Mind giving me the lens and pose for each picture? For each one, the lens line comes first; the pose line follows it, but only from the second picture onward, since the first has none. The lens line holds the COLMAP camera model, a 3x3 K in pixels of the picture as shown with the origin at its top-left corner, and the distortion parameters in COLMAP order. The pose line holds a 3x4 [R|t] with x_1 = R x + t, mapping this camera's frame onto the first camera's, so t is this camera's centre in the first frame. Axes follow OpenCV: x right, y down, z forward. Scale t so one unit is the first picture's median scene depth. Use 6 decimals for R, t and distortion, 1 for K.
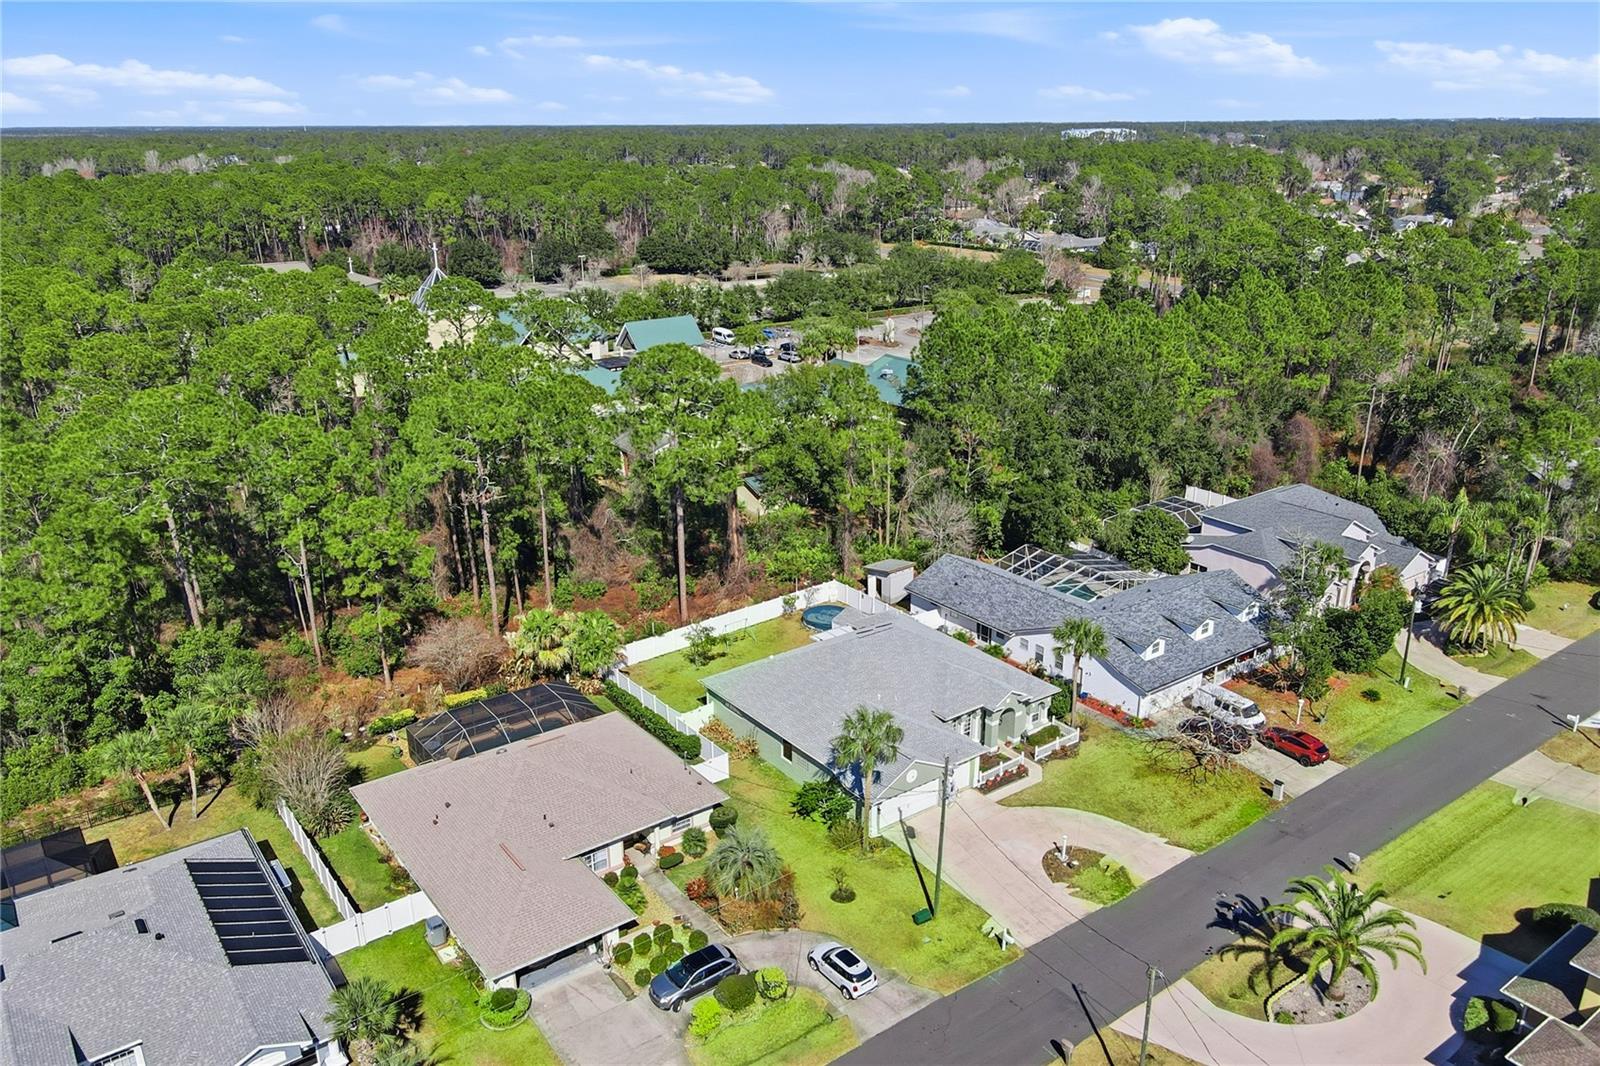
lens RADIAL K [[1193.5, 0, 800.0], [0, 1193.5, 533.0], [0, 0, 1]] dist [0.002722, -0.000061]
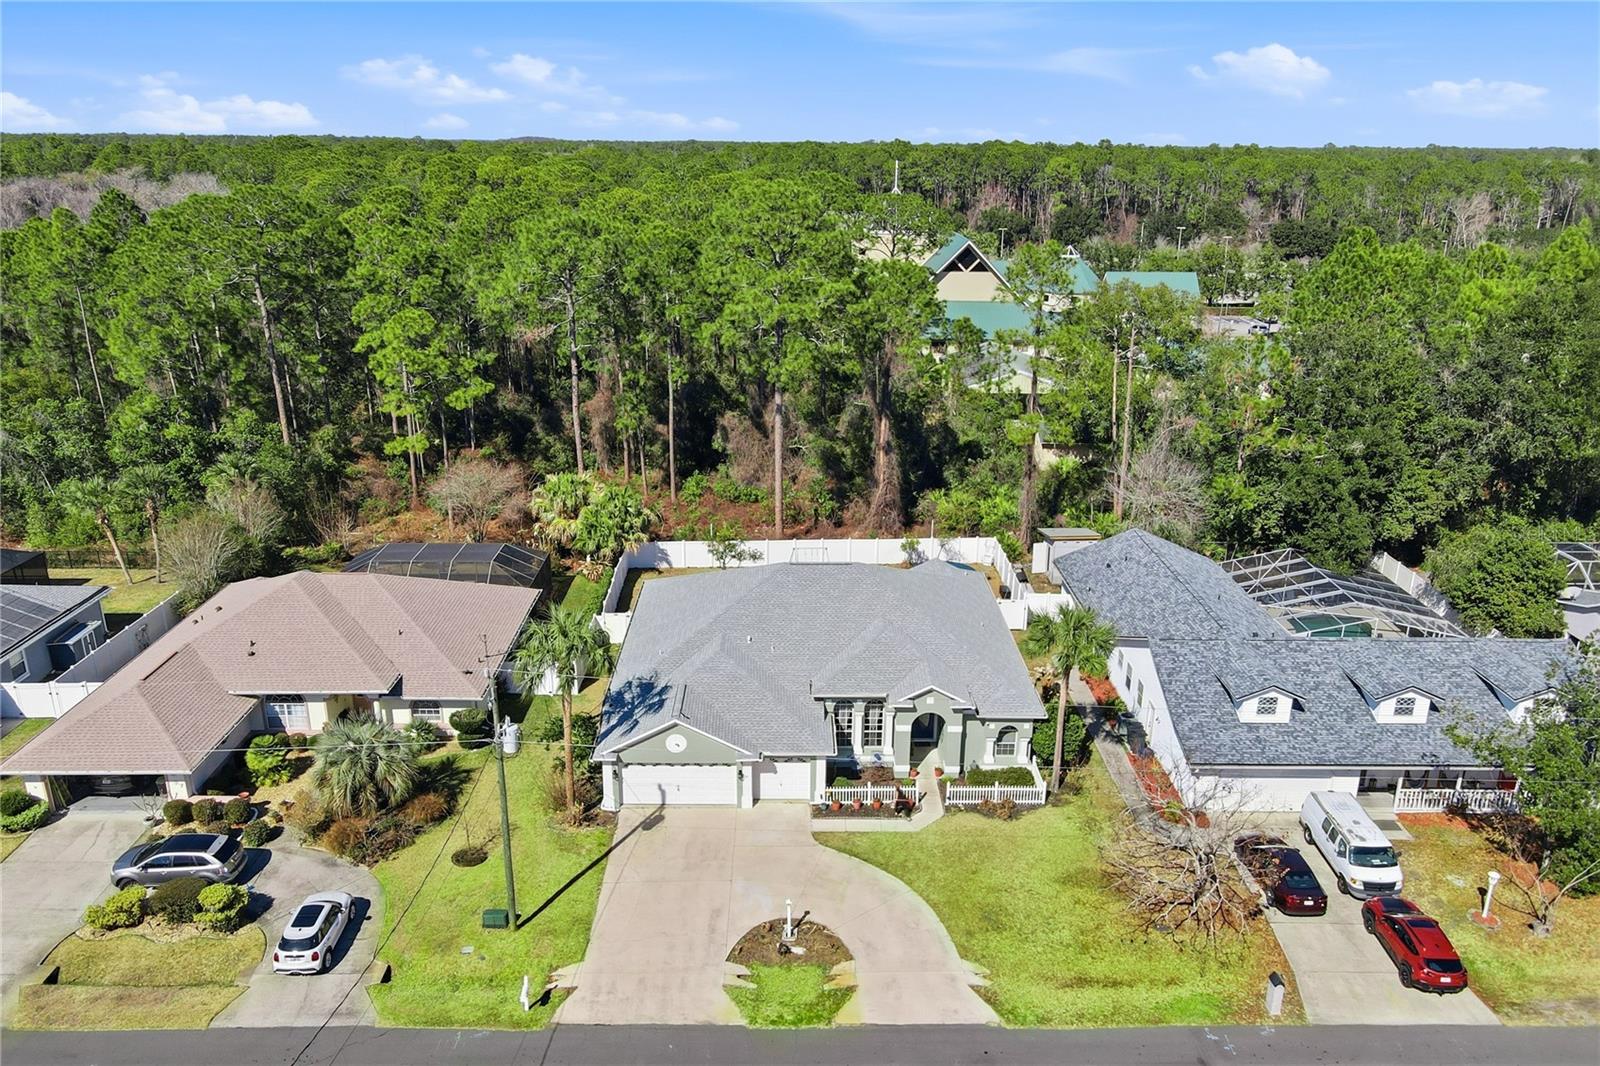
lens RADIAL K [[1193.5, 0, 800.0], [0, 1193.5, 533.0], [0, 0, 1]] dist [0.002722, -0.000061]
pose [[0.811645, 0.196155, -0.550233, 0.451302], [-0.205308, 0.977631, 0.045672, 0.036838], [0.546884, 0.075897, 0.833761, 0.416612]]
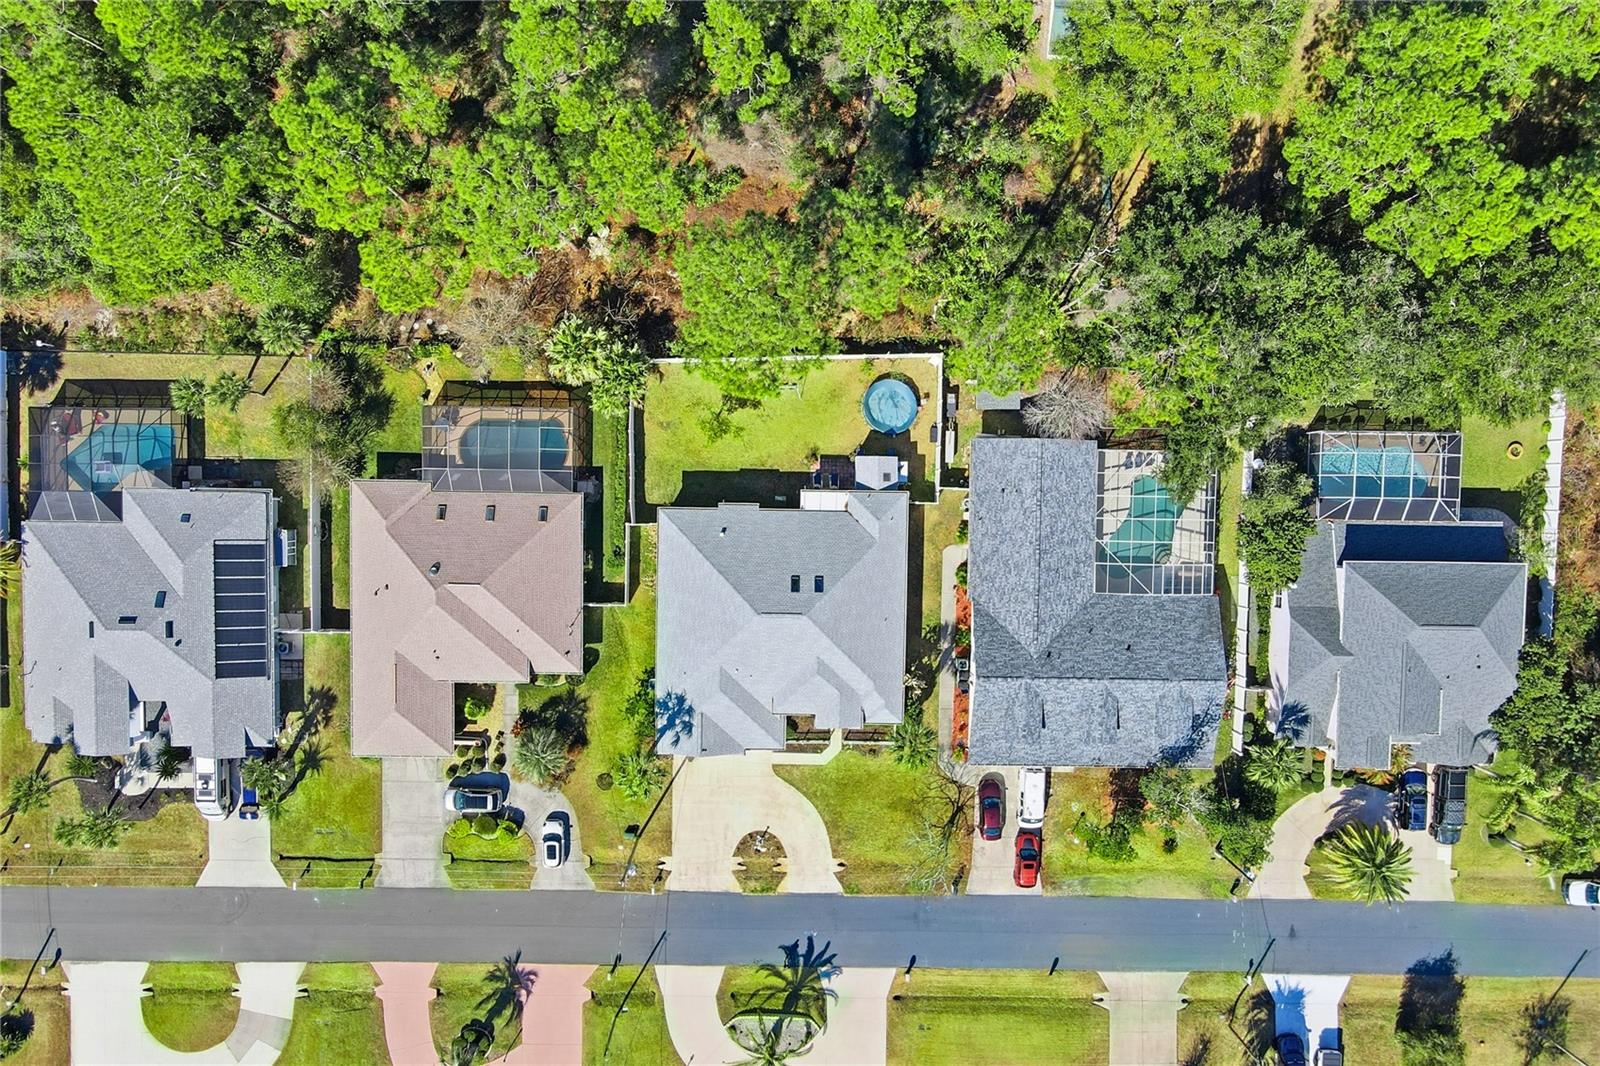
lens RADIAL K [[1193.5, 0, 800.0], [0, 1193.5, 533.0], [0, 0, 1]] dist [0.002722, -0.000061]
pose [[0.794665, 0.604976, 0.050110, -0.025598], [-0.217366, 0.206501, 0.953997, -0.988131], [0.566797, -0.769000, 0.295600, 0.775553]]
